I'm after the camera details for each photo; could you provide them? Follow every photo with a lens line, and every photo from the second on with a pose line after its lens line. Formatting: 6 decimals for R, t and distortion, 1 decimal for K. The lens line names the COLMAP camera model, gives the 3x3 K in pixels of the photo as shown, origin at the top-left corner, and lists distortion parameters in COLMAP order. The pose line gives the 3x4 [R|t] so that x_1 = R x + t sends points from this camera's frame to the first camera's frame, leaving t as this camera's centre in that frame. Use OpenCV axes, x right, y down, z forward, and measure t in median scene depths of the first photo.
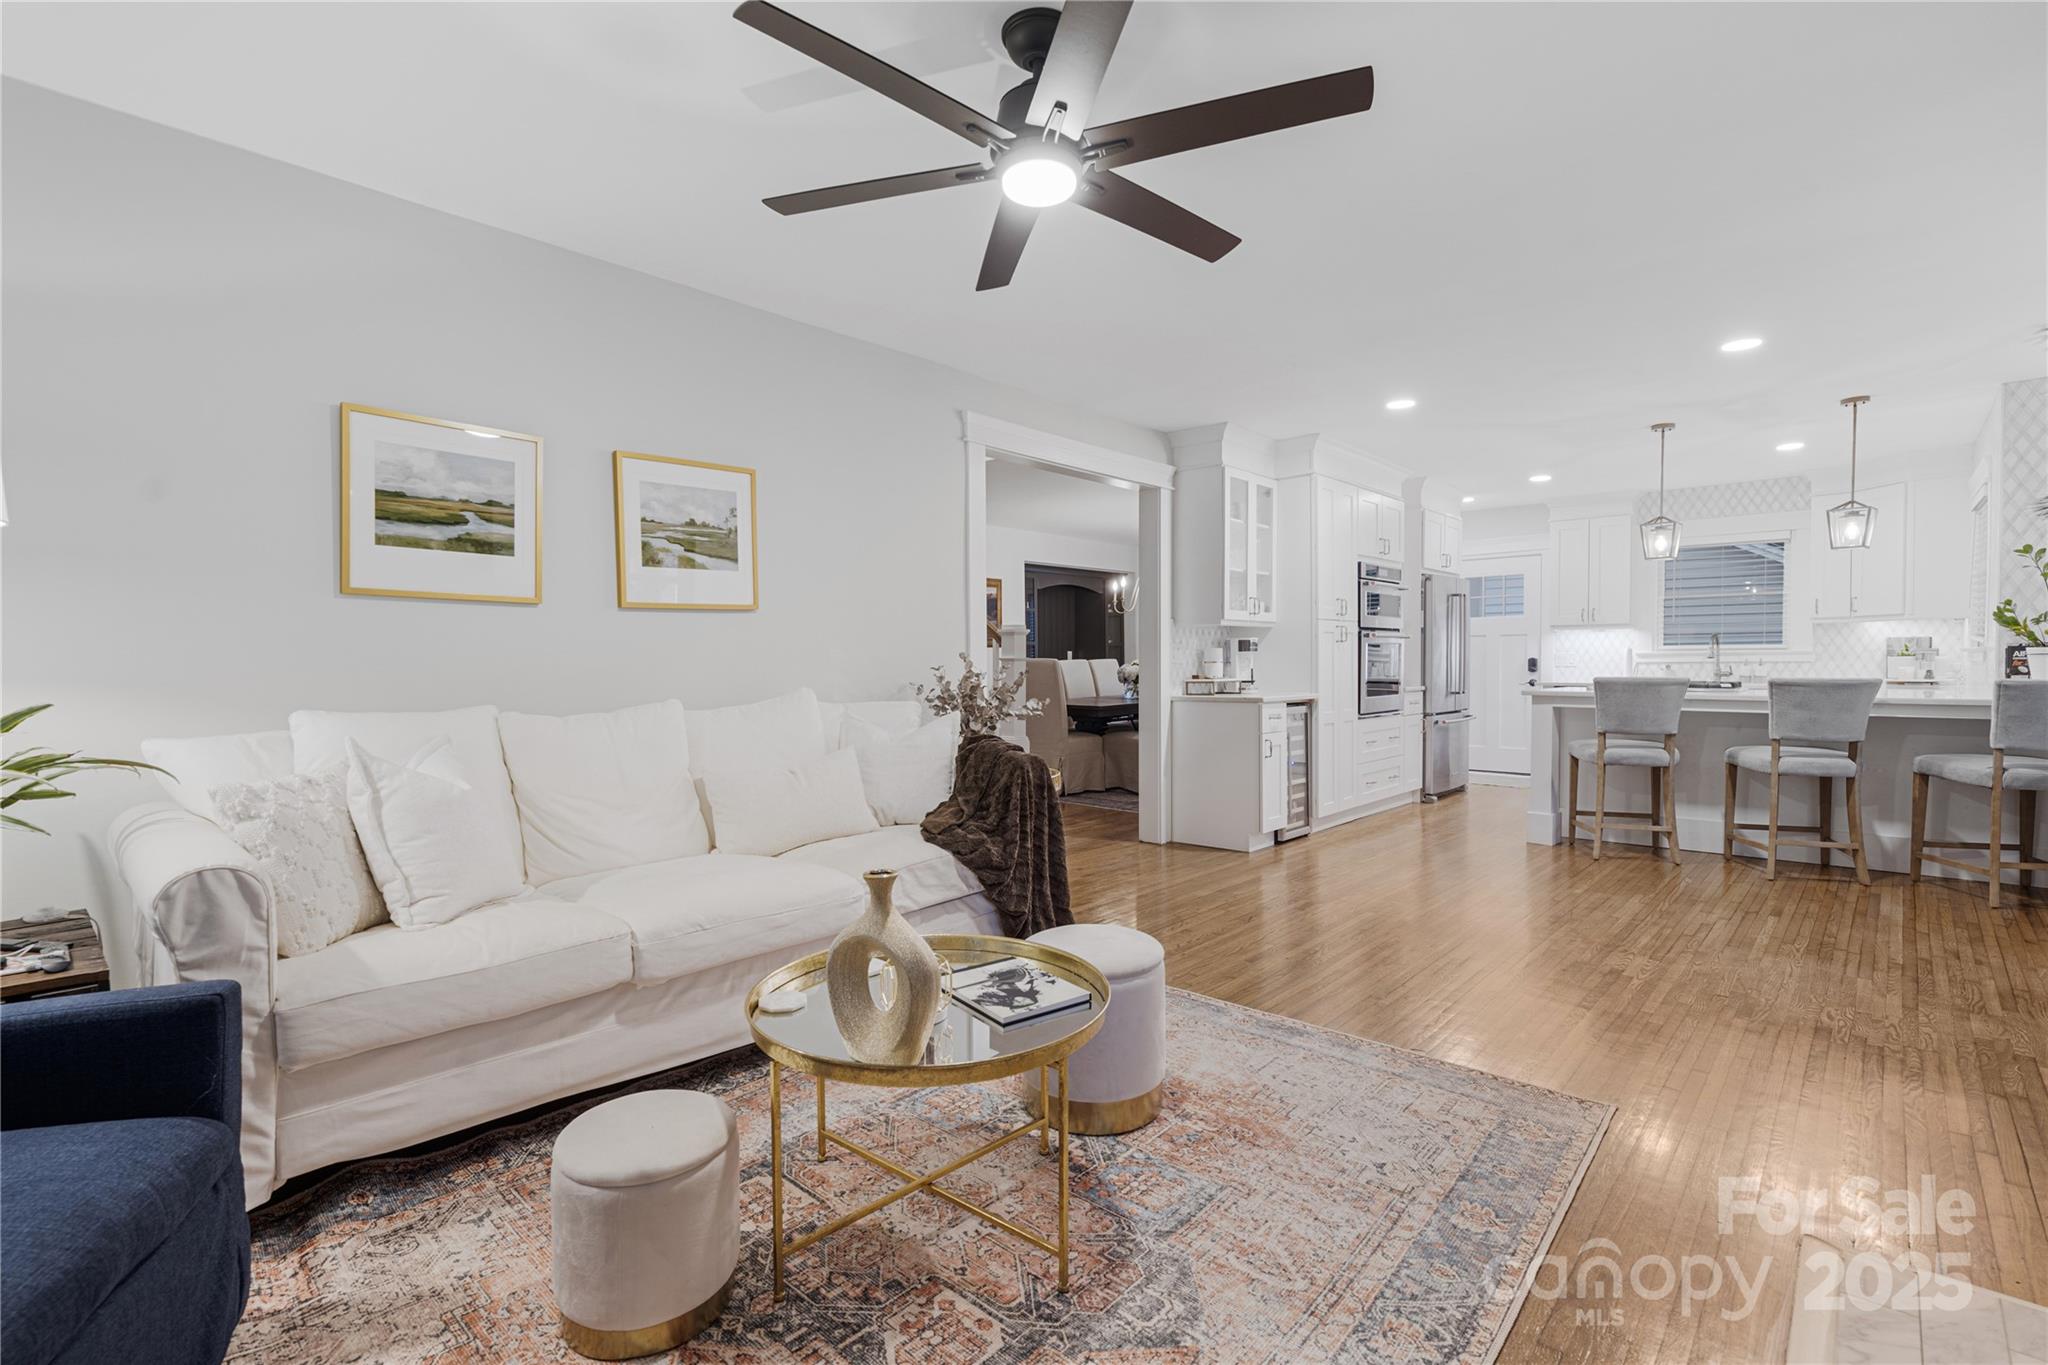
lens RADIAL K [[930.1, 0, 1024.0], [0, 930.1, 682.5], [0, 0, 1]] dist [-0.000712, 0.000000]
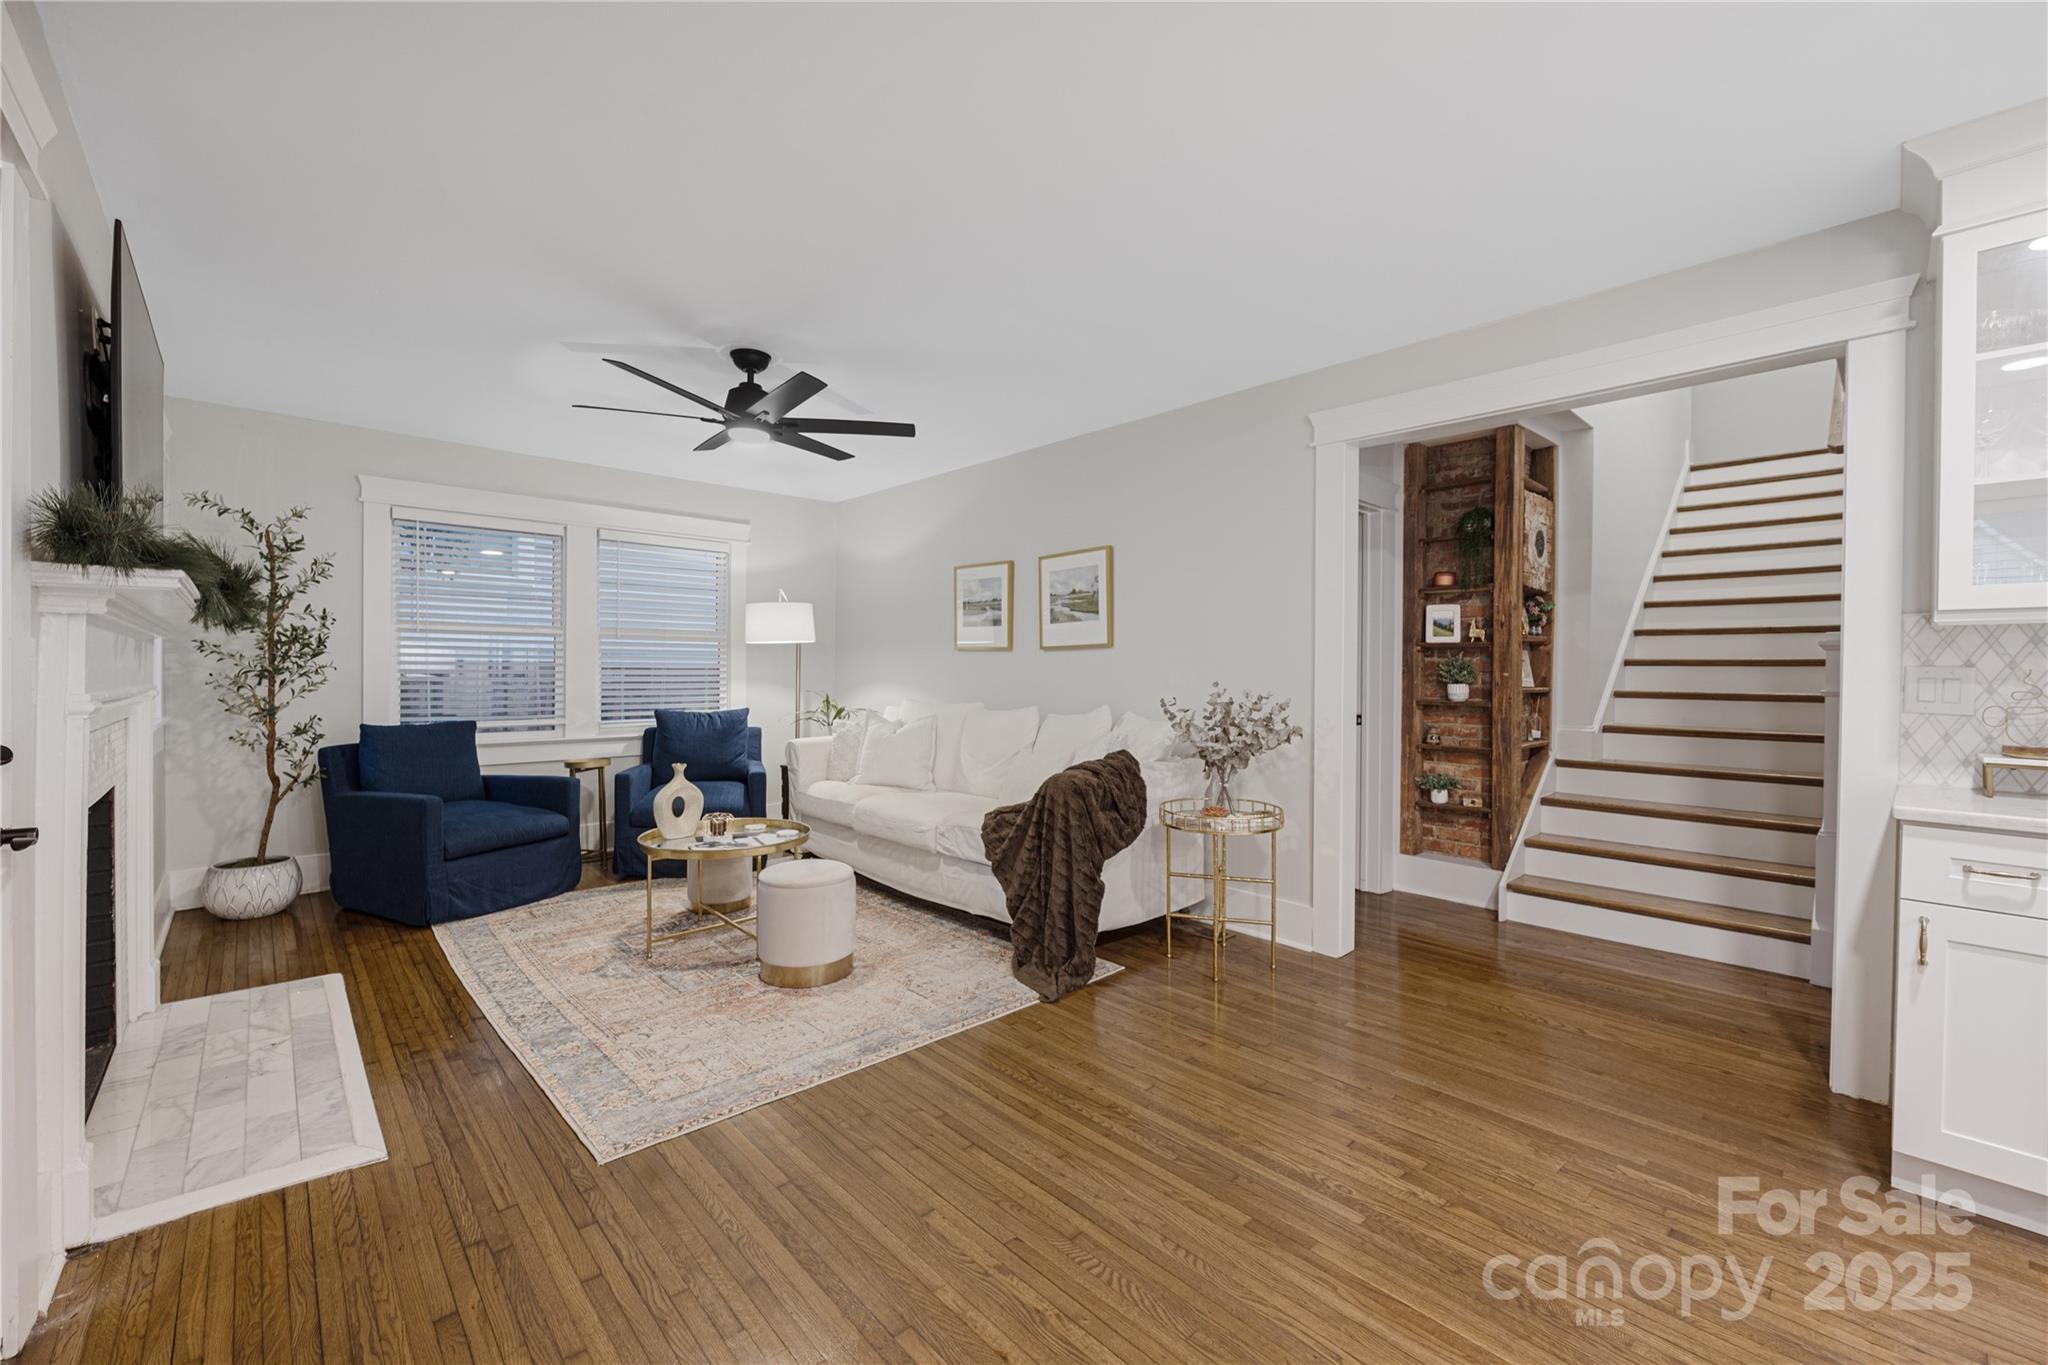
lens RADIAL K [[830.3, 0, 1012.1], [0, 830.3, 679.3], [0, 0, 1]] dist [-0.000166, 0.000033]
pose [[-0.089844, 0.013882, -0.995859, 1.008998], [-0.028945, 0.999444, 0.016544, -0.049394], [0.995535, 0.030312, -0.089393, 1.036366]]
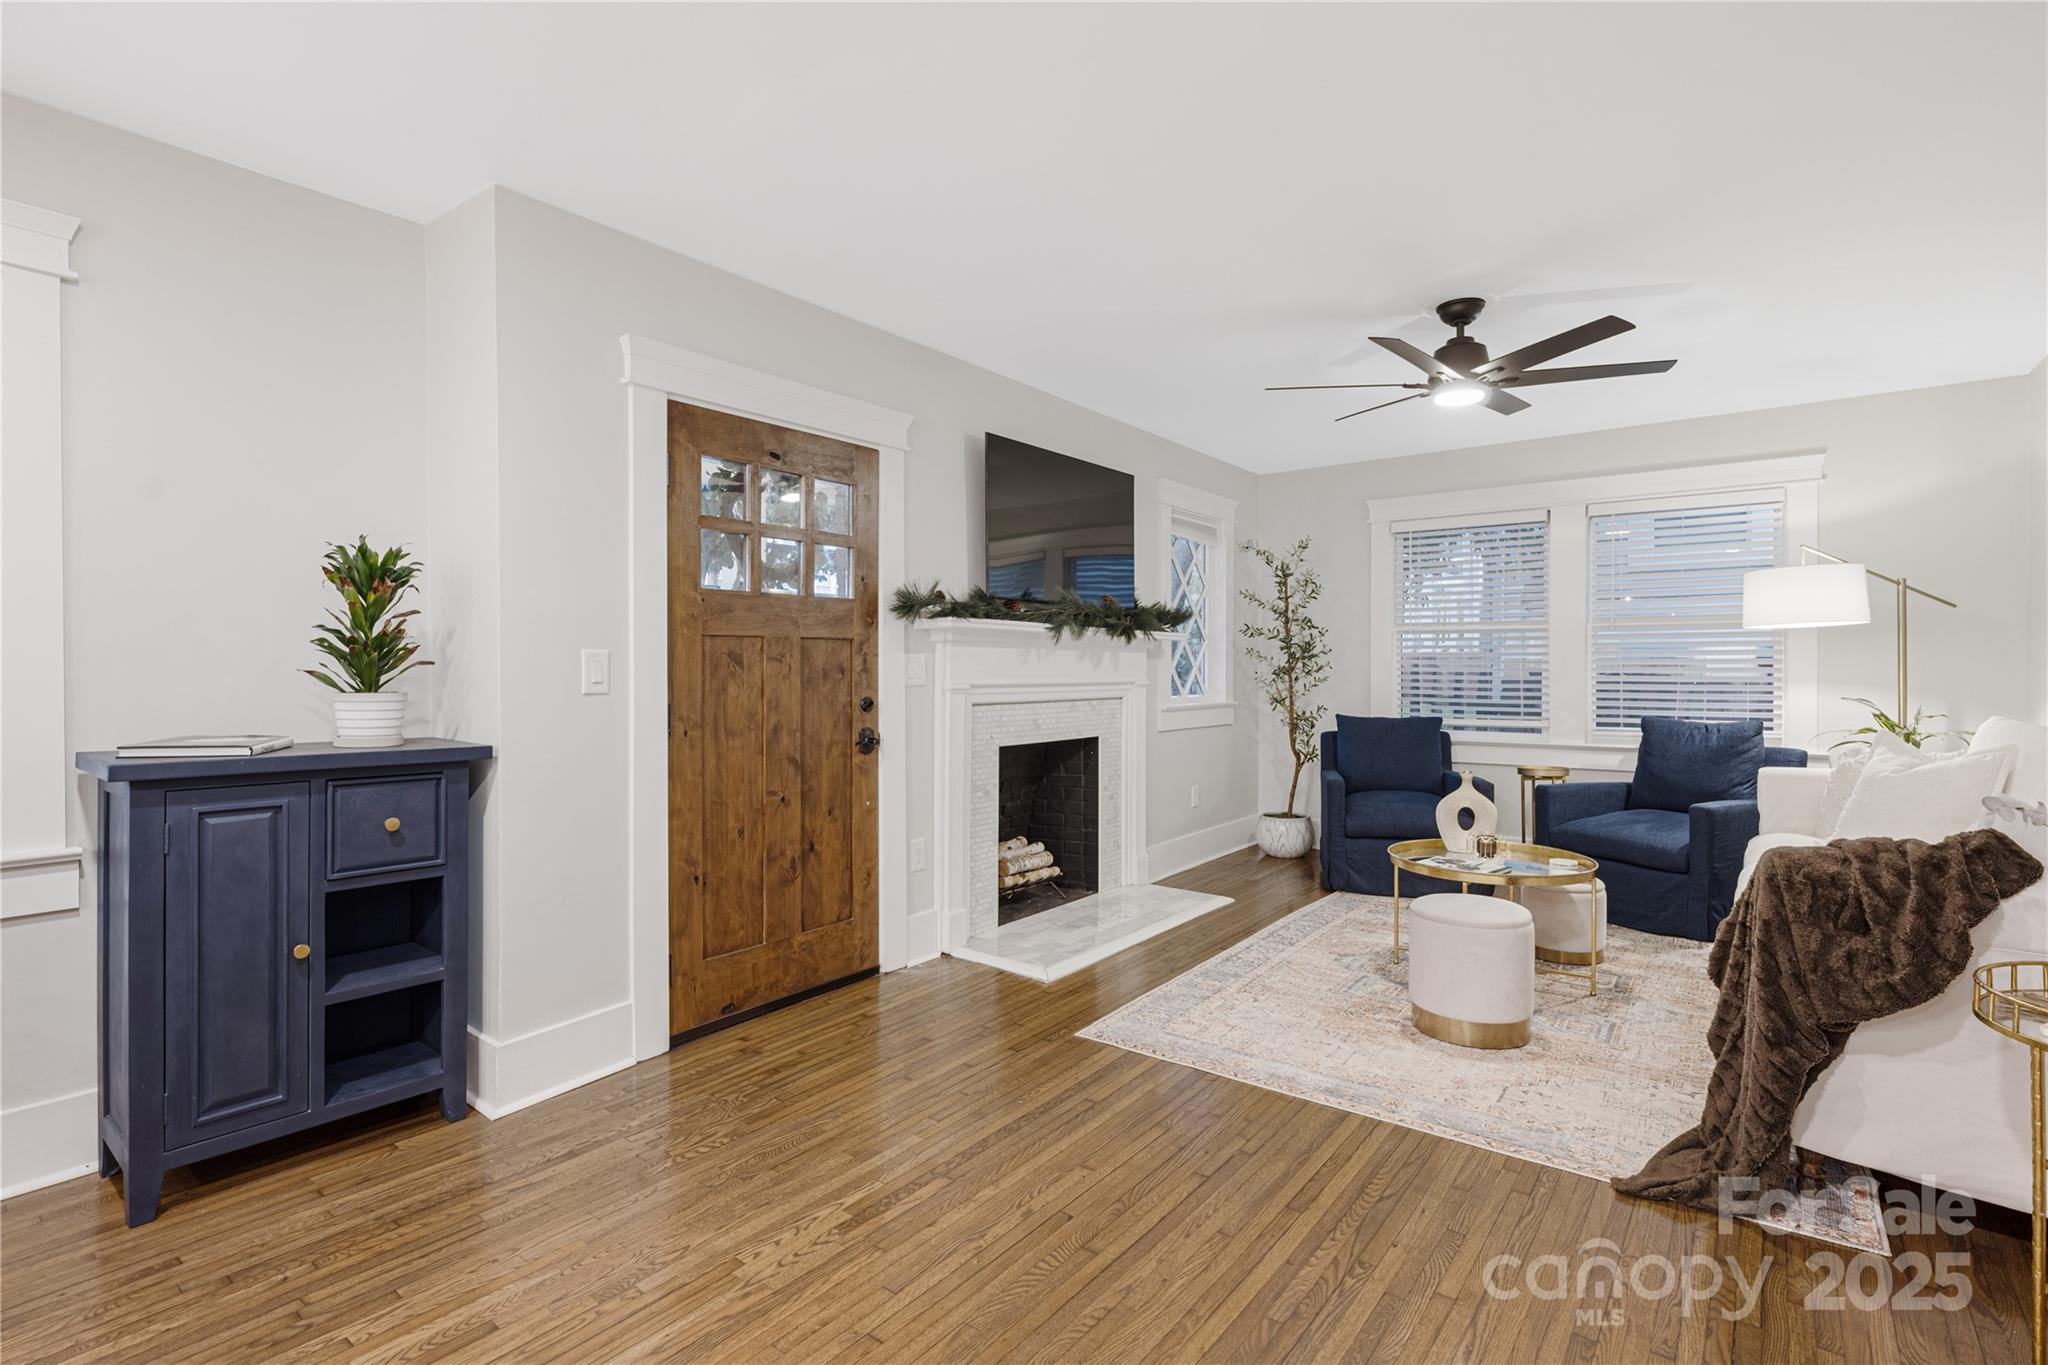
lens RADIAL K [[961.0, 0, 1024.0], [0, 961.0, 682.5], [0, 0, 1]] dist [0.002931, 0.000195]
pose [[-0.995413, 0.007591, -0.095367, 0.581114], [0.003761, 0.999181, 0.040277, -0.061845], [0.095595, 0.039734, -0.994627, 1.609387]]
